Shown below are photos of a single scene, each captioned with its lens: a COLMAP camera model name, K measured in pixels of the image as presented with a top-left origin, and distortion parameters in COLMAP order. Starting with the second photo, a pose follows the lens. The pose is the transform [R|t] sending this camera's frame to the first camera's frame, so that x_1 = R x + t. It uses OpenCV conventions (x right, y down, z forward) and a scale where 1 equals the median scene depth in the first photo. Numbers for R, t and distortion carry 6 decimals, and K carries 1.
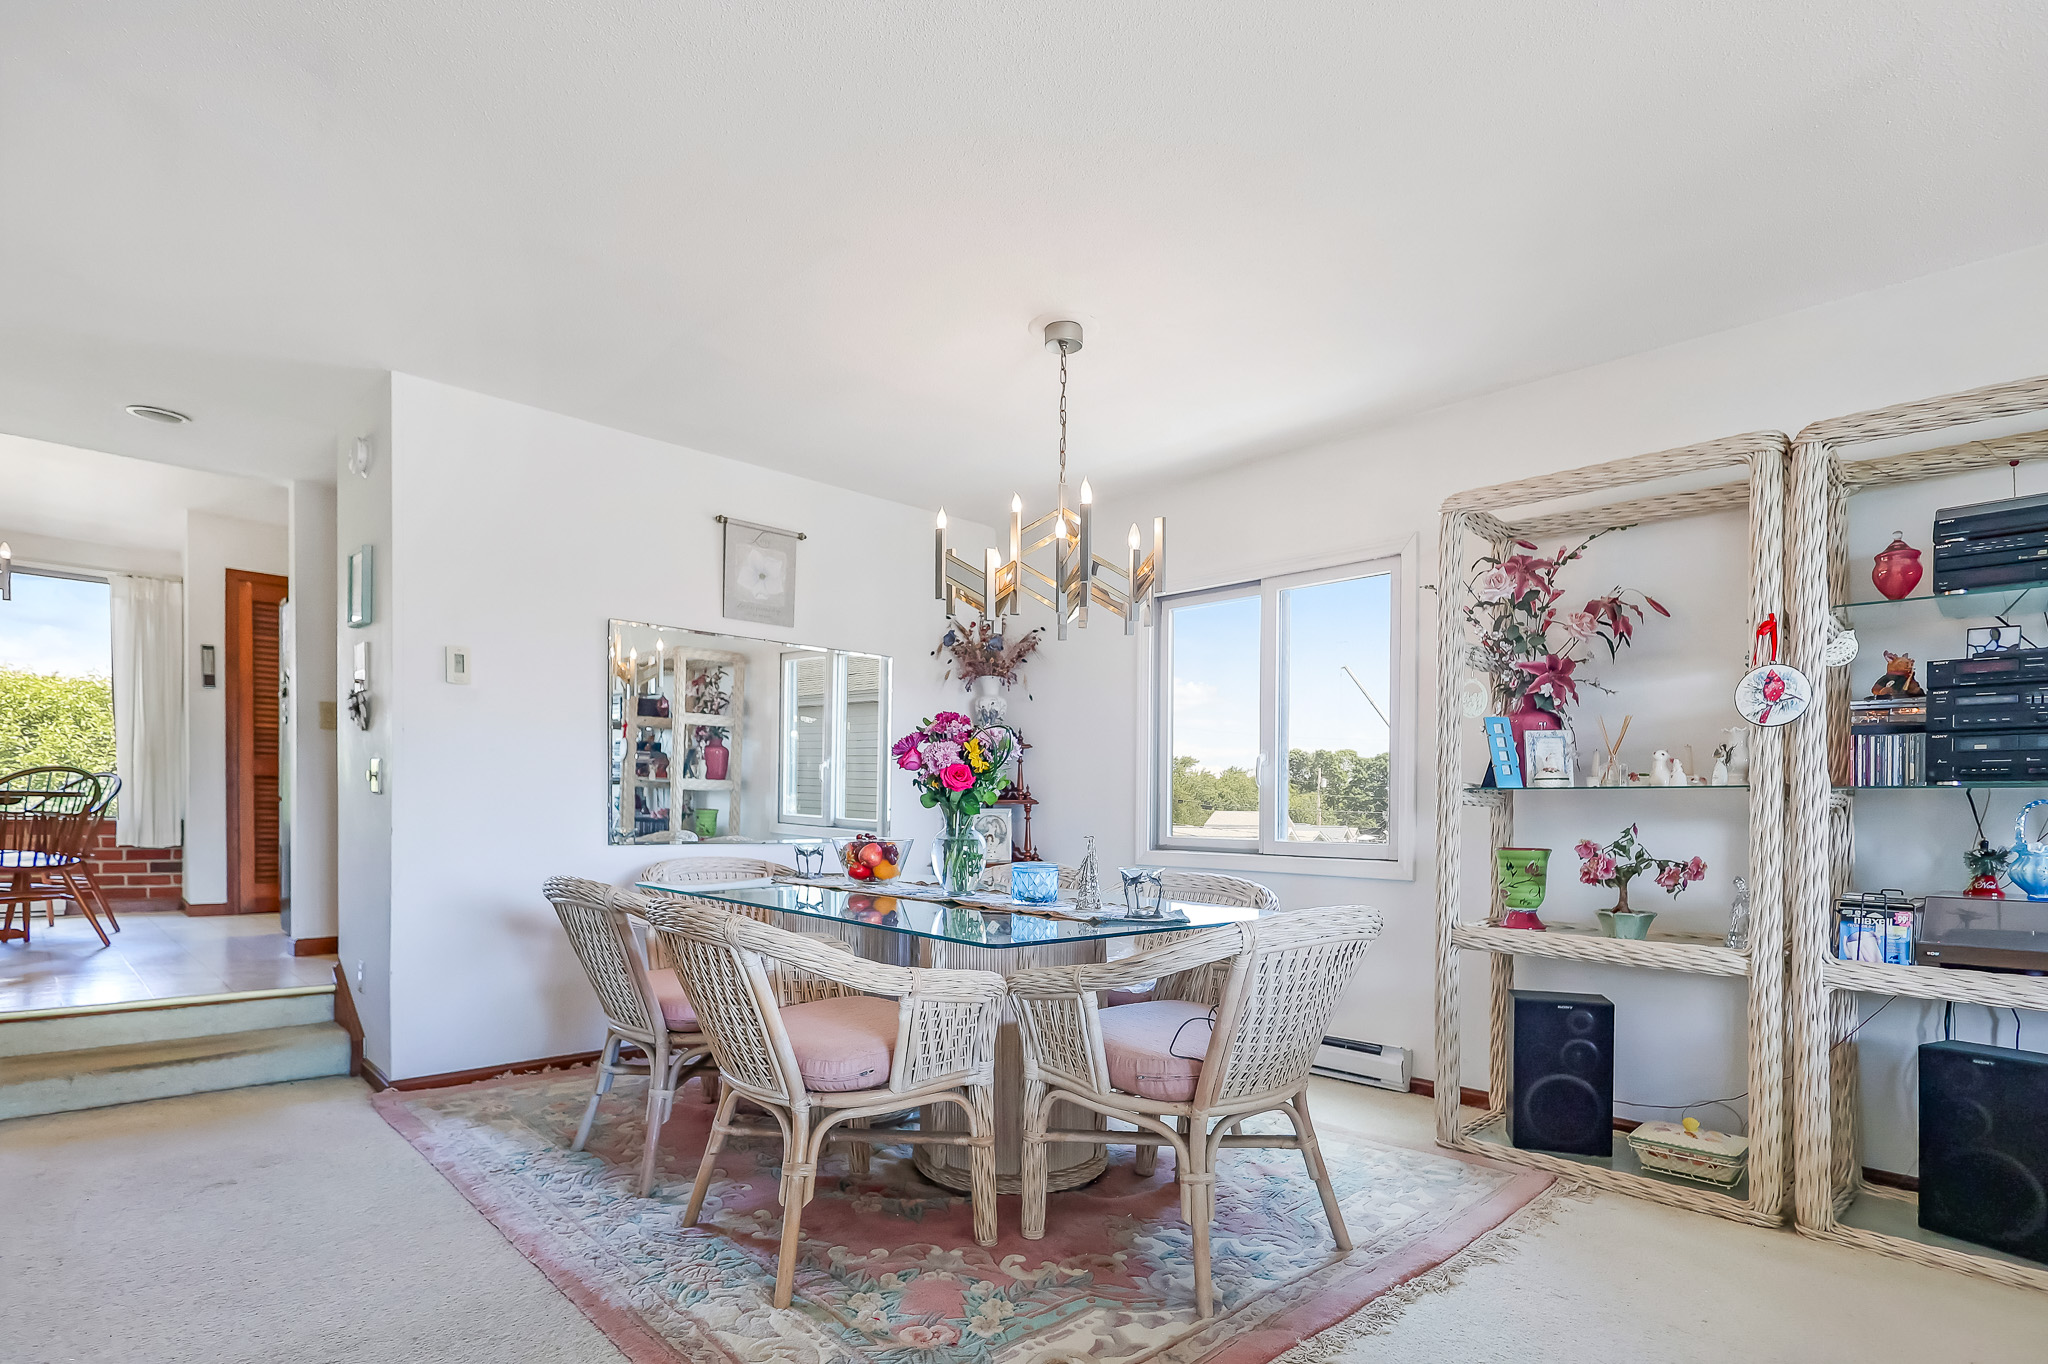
lens RADIAL K [[1100.0, 0, 1015.8], [0, 1100.0, 819.0], [0, 0, 1]] dist [0.003992, 0.000648]
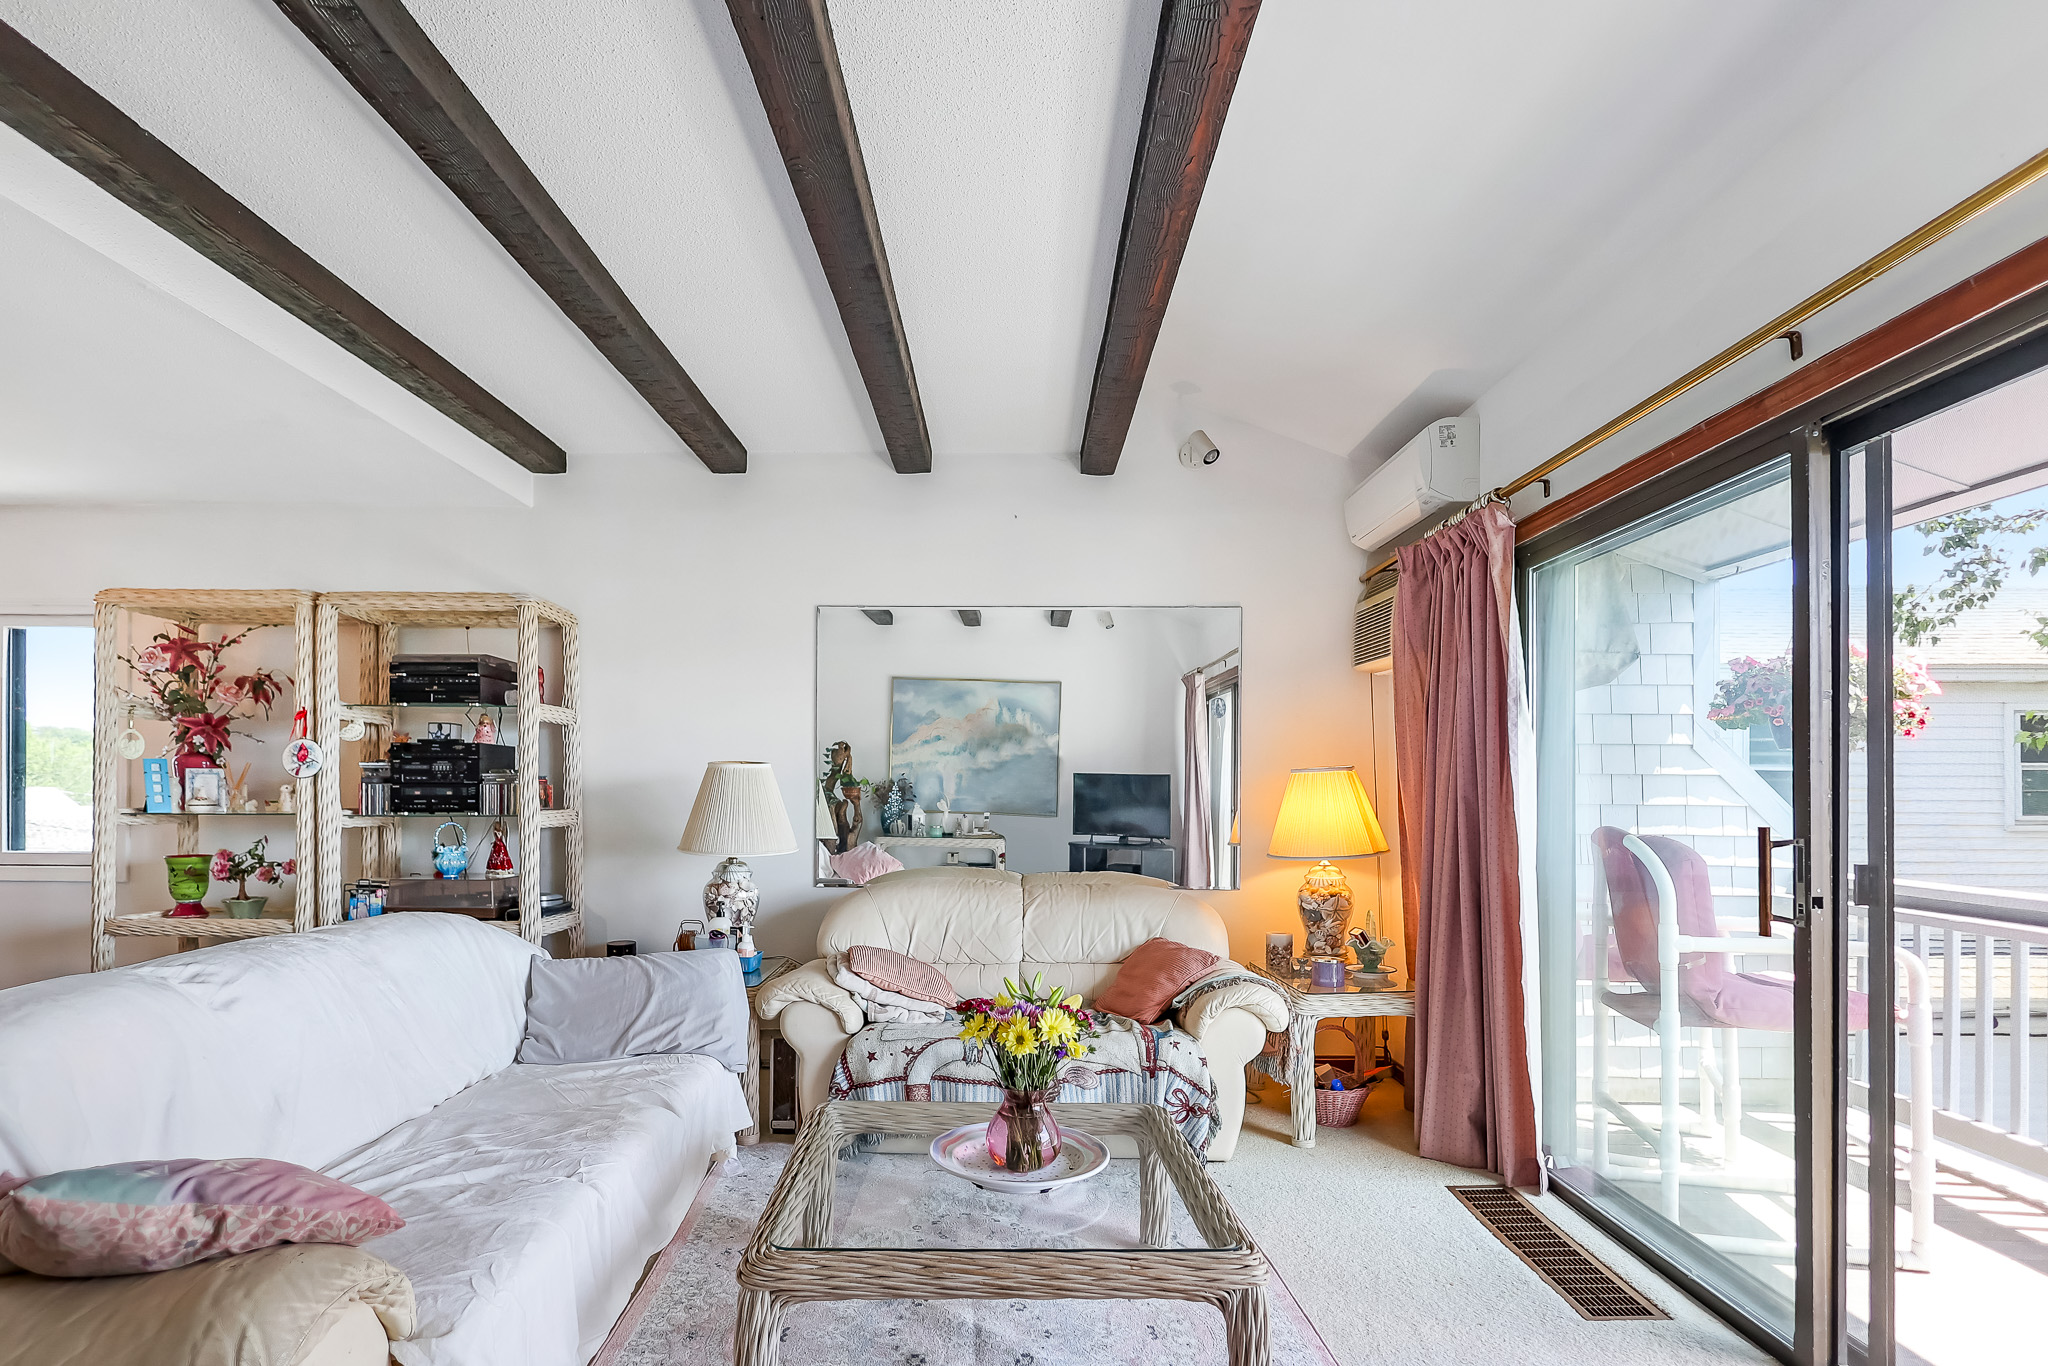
lens RADIAL K [[1056.7, 0, 1028.2], [0, 1056.7, 777.6], [0, 0, 1]] dist [-0.002347, -0.000025]
pose [[0.691257, -0.002101, 0.722606, 0.240138], [0.010322, 0.999922, -0.006966, -0.049116], [-0.722535, 0.012274, 0.691225, -0.632561]]
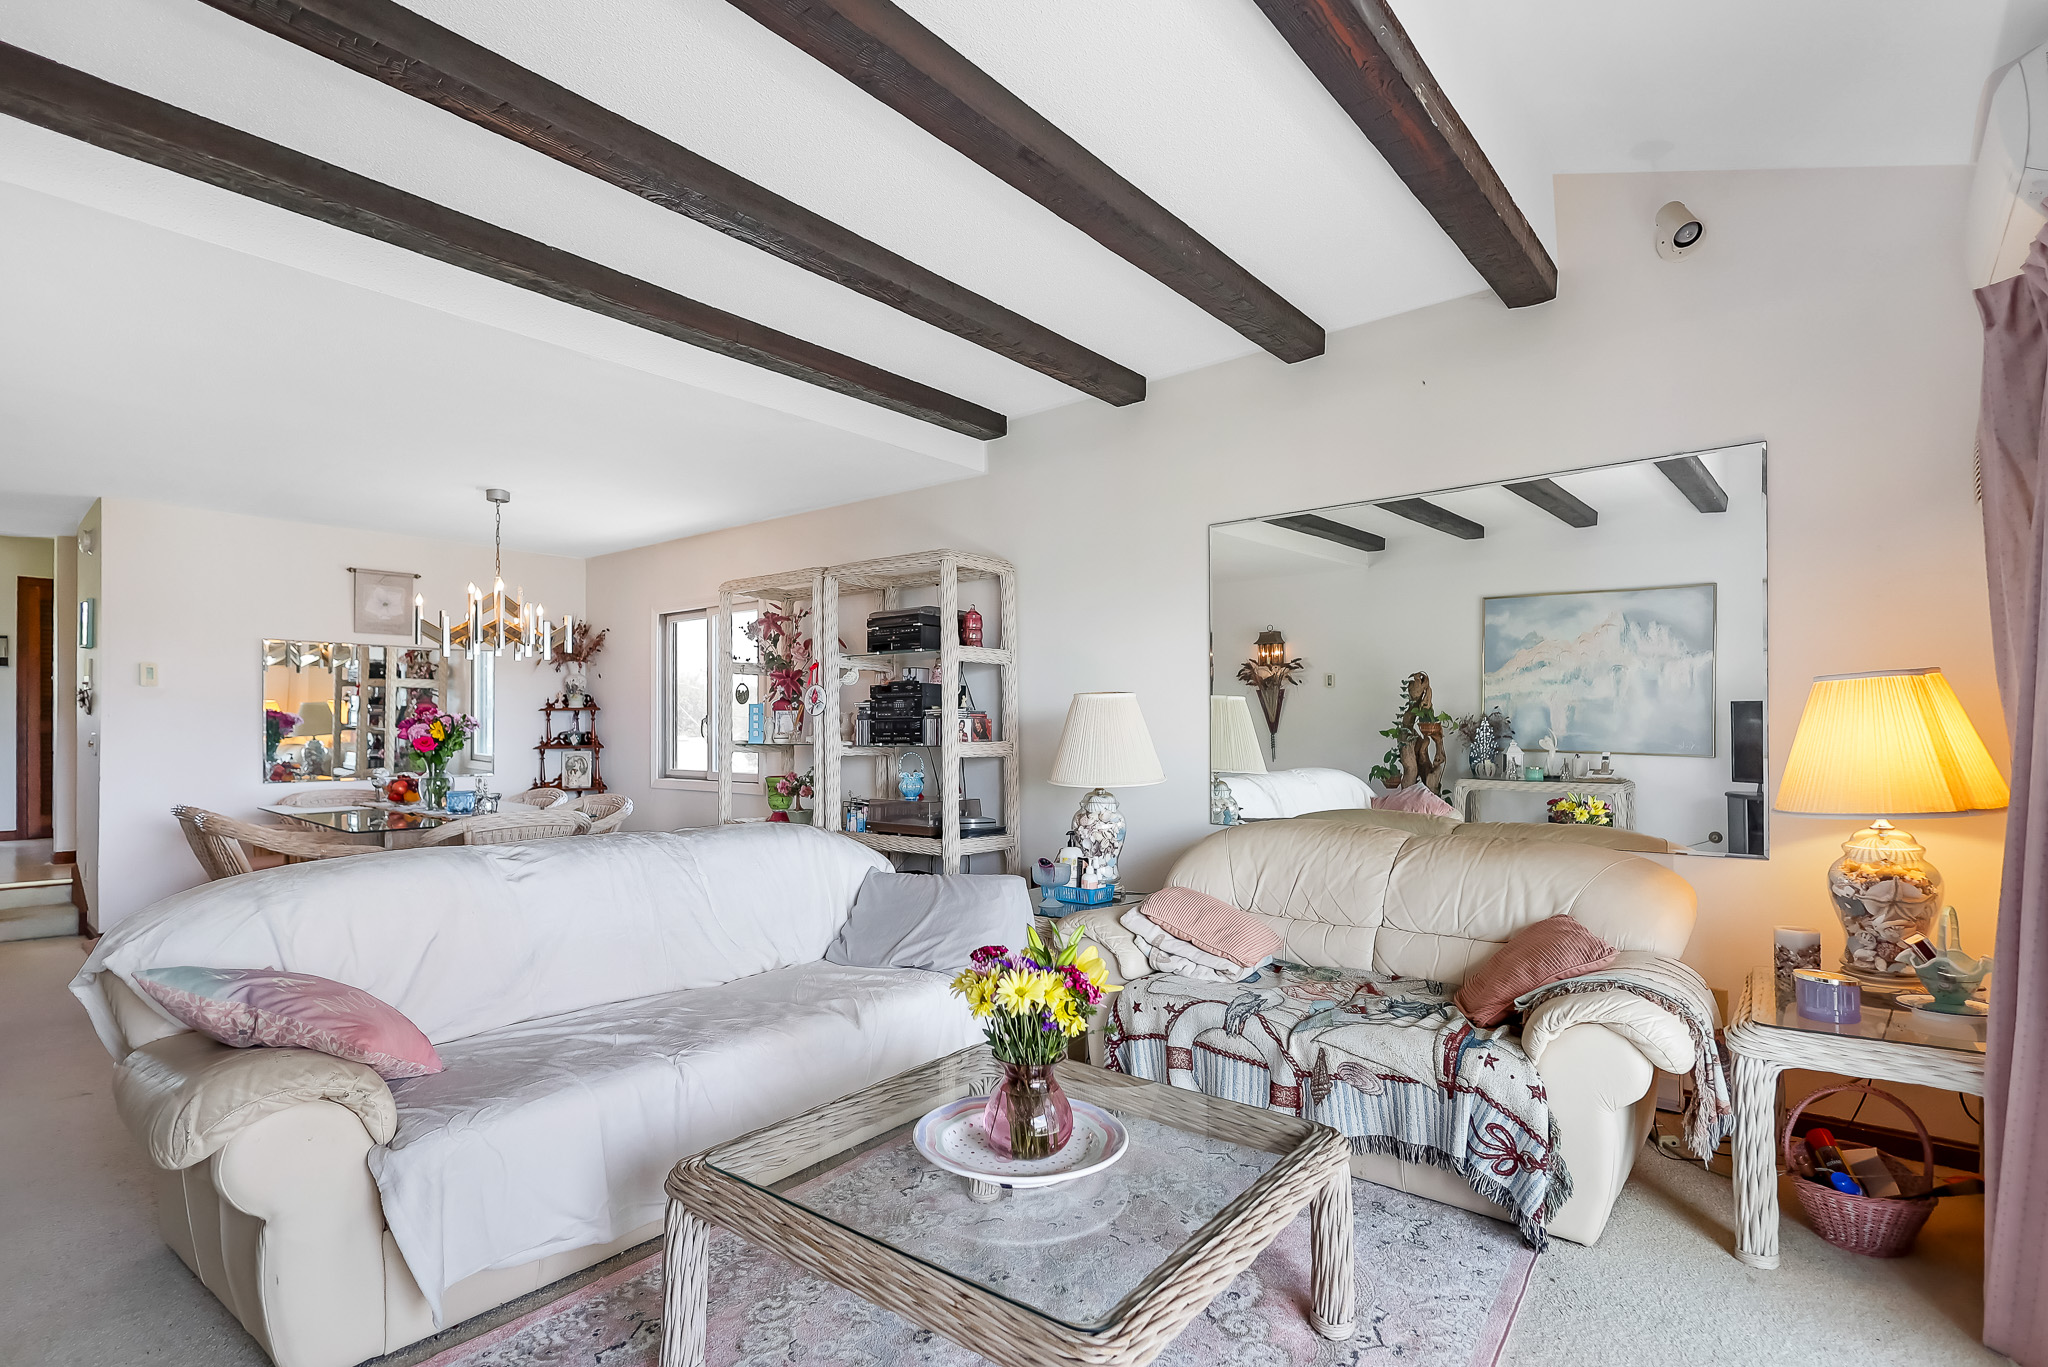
lens RADIAL K [[1036.2, 0, 982.3], [0, 1036.2, 711.0], [0, 0, 1]] dist [0.002005, 0.000157]
pose [[0.994711, -0.013815, 0.101785, 0.620642], [0.016566, 0.999519, -0.026230, -0.029399], [-0.101373, 0.027778, 0.994461, -0.712163]]
